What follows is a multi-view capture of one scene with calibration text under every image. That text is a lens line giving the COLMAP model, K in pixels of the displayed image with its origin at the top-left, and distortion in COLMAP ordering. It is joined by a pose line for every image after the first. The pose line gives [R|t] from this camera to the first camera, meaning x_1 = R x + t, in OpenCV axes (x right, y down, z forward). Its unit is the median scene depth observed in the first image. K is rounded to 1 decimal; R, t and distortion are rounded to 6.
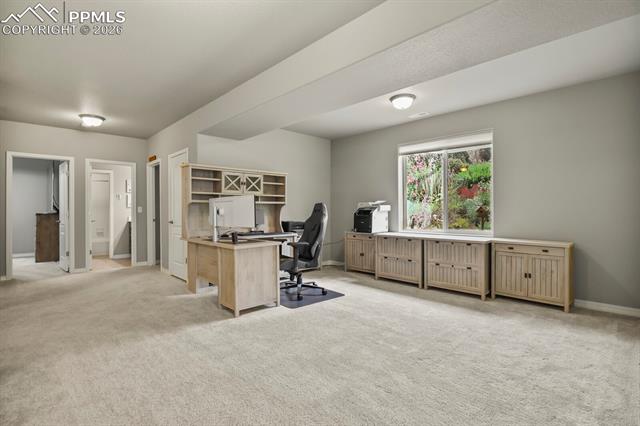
lens RADIAL K [[312.5, 0, 322.9], [0, 312.5, 210.7], [0, 0, 1]] dist [-0.005133, -0.001343]
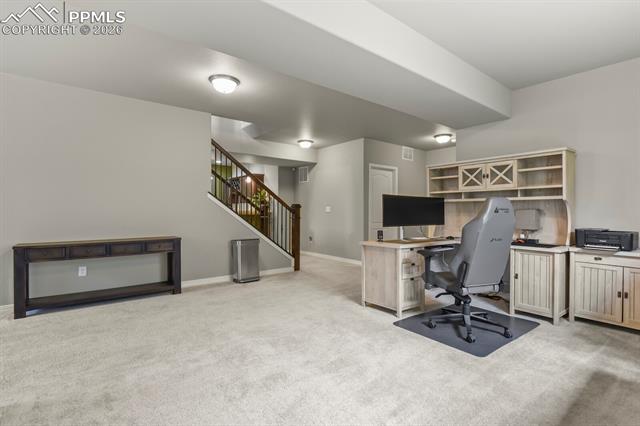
lens RADIAL K [[312.5, 0, 322.9], [0, 312.5, 210.7], [0, 0, 1]] dist [-0.005133, -0.001343]
pose [[-0.097437, 0.009248, -0.995199, 0.597447], [0.009656, 0.999919, 0.008347, -0.009076], [0.995195, -0.008796, -0.097518, 0.675740]]
